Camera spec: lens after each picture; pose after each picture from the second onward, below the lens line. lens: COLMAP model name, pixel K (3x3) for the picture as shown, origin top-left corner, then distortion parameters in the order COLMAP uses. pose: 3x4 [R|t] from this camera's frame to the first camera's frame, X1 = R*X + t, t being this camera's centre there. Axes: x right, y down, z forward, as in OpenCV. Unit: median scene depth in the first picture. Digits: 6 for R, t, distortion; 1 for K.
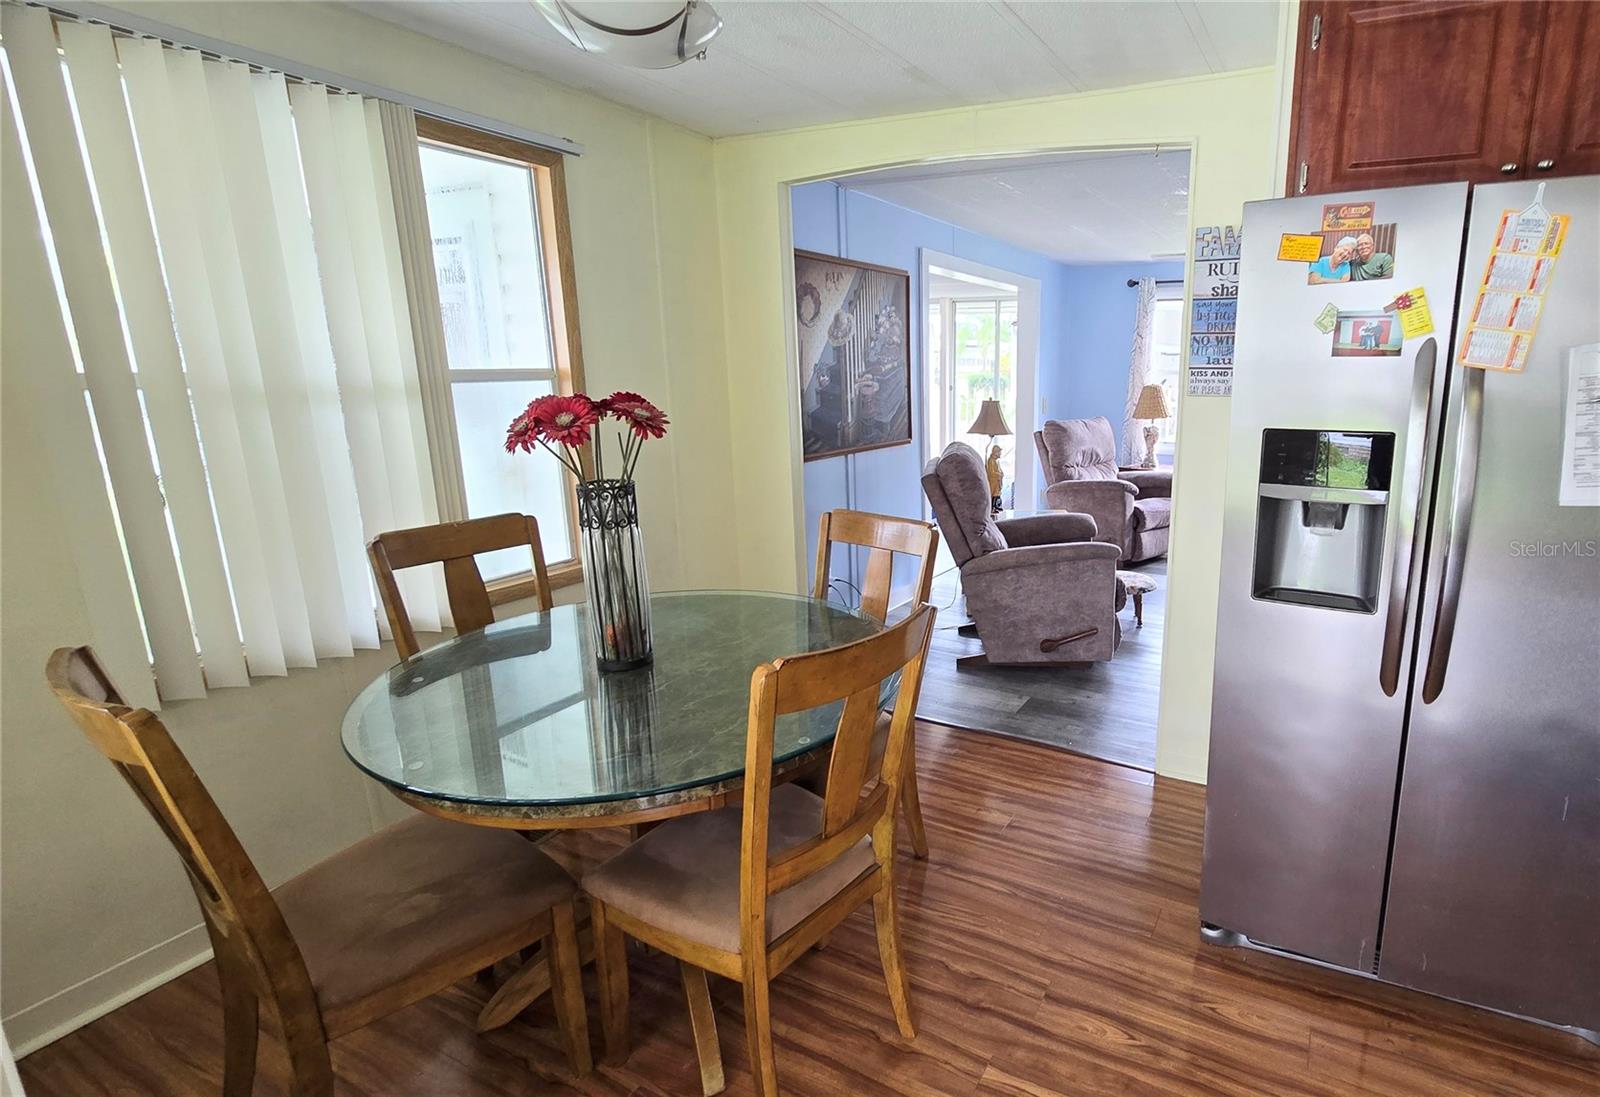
lens RADIAL K [[809.3, 0, 800.0], [0, 809.3, 548.5], [0, 0, 1]] dist [0.000844, -0.000007]
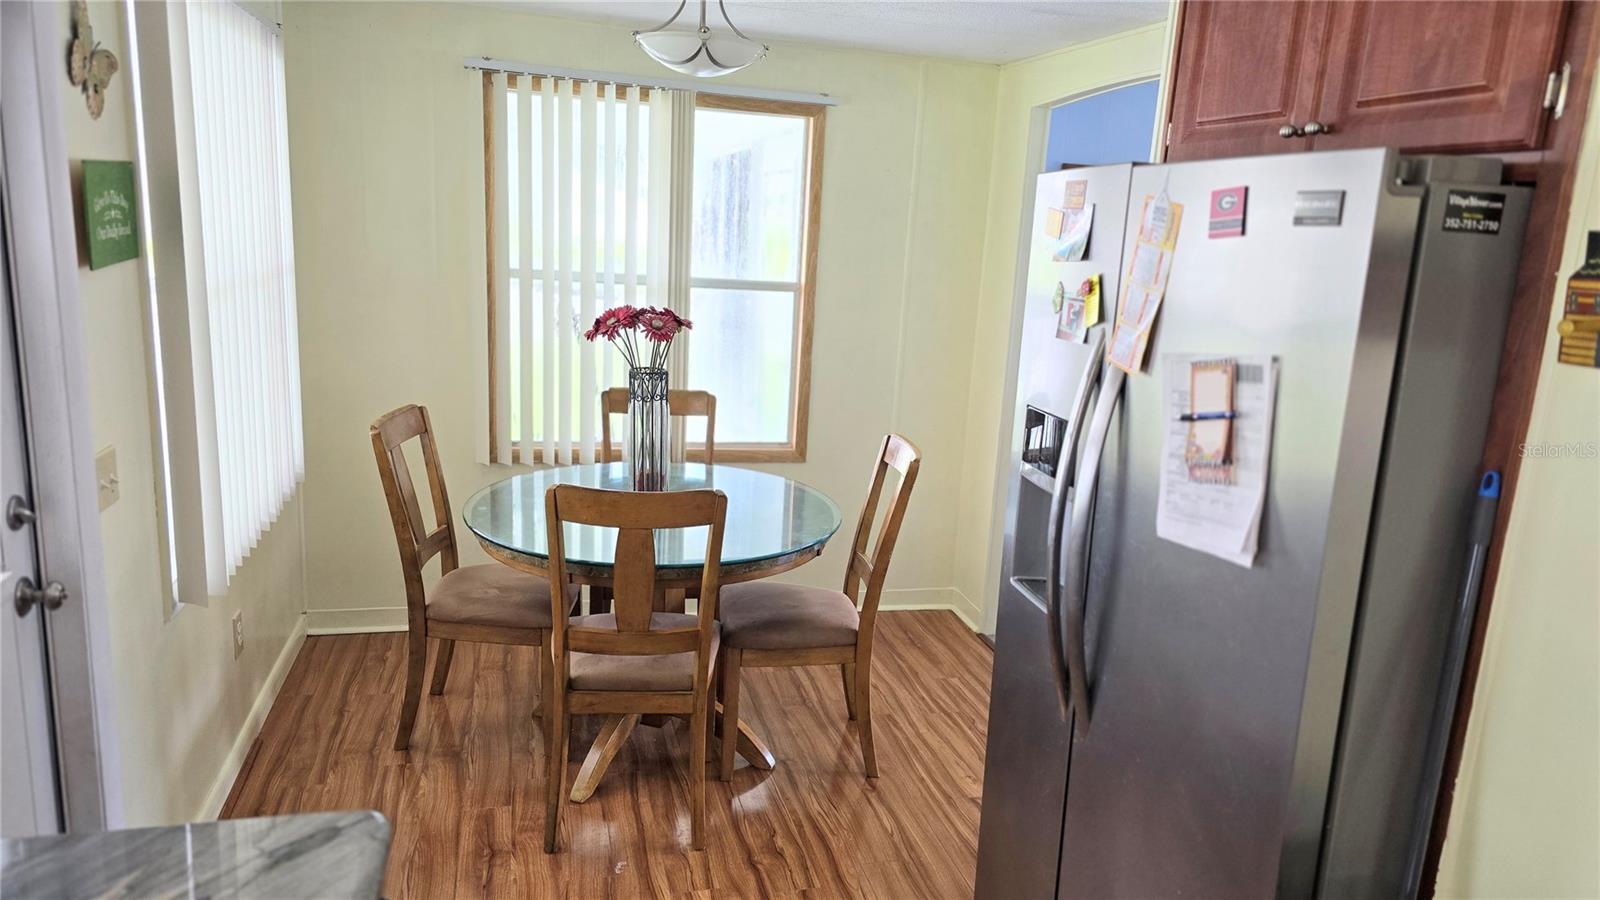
lens RADIAL K [[1113.3, 0, 800.0], [0, 1113.3, 450.0], [0, 0, 1]] dist [0.076138, -0.109429]
pose [[0.612906, 0.188841, -0.767259, 1.414620], [-0.214860, 0.974264, 0.068154, -0.129361], [0.760383, 0.123081, 0.637706, -0.034004]]
